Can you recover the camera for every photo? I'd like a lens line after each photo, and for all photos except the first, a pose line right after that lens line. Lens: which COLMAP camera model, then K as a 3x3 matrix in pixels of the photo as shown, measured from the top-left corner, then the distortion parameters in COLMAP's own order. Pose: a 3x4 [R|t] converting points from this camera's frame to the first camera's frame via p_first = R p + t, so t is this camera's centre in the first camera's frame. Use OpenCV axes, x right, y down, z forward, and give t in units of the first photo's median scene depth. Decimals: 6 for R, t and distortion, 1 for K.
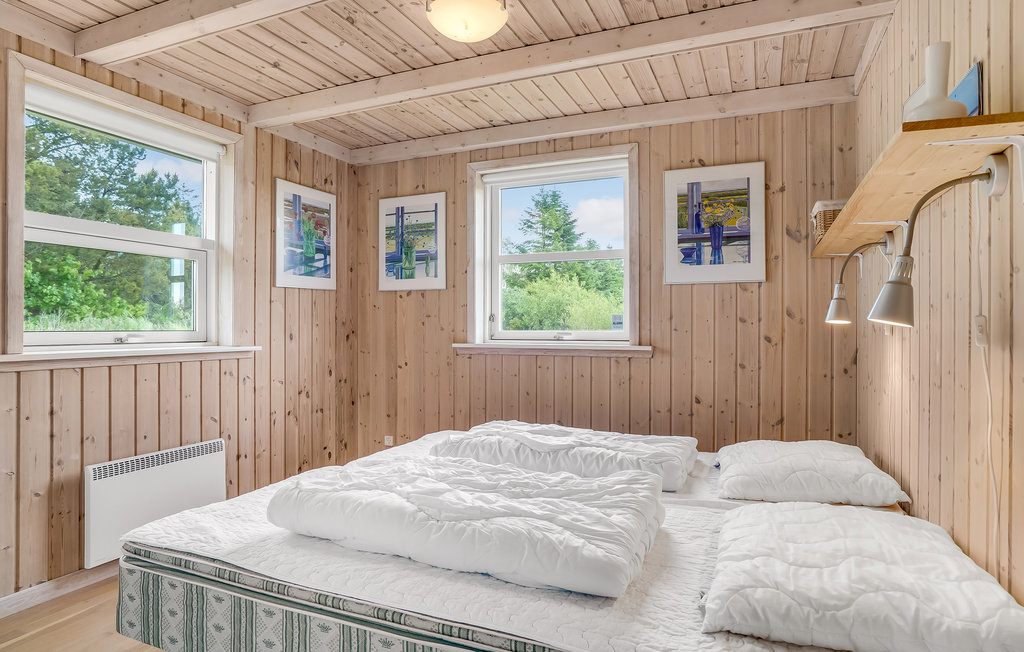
lens RADIAL K [[555.4, 0, 512.0], [0, 555.4, 326.0], [0, 0, 1]] dist [-0.000805, 0.000022]
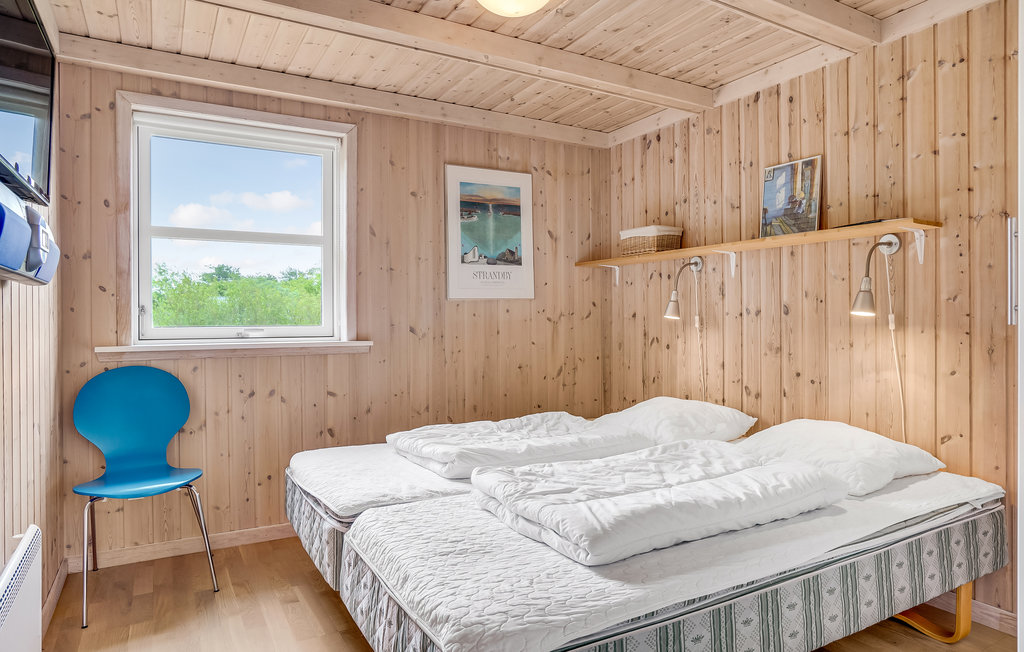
lens RADIAL K [[594.5, 0, 512.3], [0, 594.5, 335.8], [0, 0, 1]] dist [-0.066621, 0.047715]
pose [[0.629486, -0.025252, 0.776602, -0.361704], [0.002663, 0.999536, 0.030342, -0.003111], [-0.777007, -0.017032, 0.629261, 0.154127]]
